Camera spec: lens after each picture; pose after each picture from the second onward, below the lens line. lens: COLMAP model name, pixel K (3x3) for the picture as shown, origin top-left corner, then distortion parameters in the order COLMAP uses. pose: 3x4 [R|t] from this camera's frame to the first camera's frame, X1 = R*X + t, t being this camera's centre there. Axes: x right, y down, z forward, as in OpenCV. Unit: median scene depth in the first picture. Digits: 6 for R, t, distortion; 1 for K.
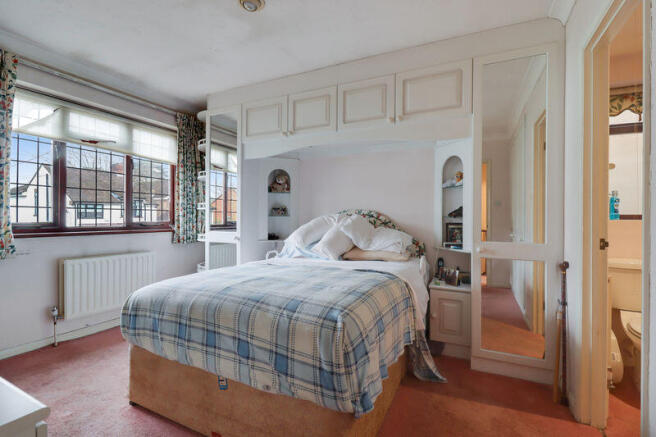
lens RADIAL K [[307.0, 0, 328.0], [0, 307.0, 218.5], [0, 0, 1]] dist [-0.002373, -0.000674]
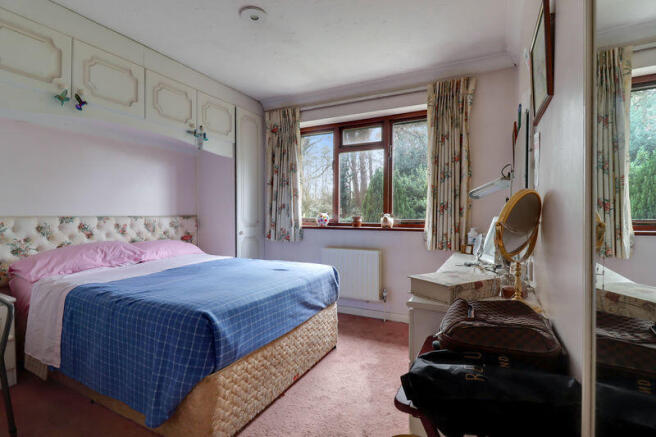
lens RADIAL K [[307.0, 0, 328.0], [0, 307.0, 218.5], [0, 0, 1]] dist [-0.002373, -0.000674]
pose [[0.006975, 0.007353, -0.999949, 0.412065], [-0.000534, 0.999973, 0.007350, -0.000313], [0.999976, 0.000483, 0.006979, 0.884416]]
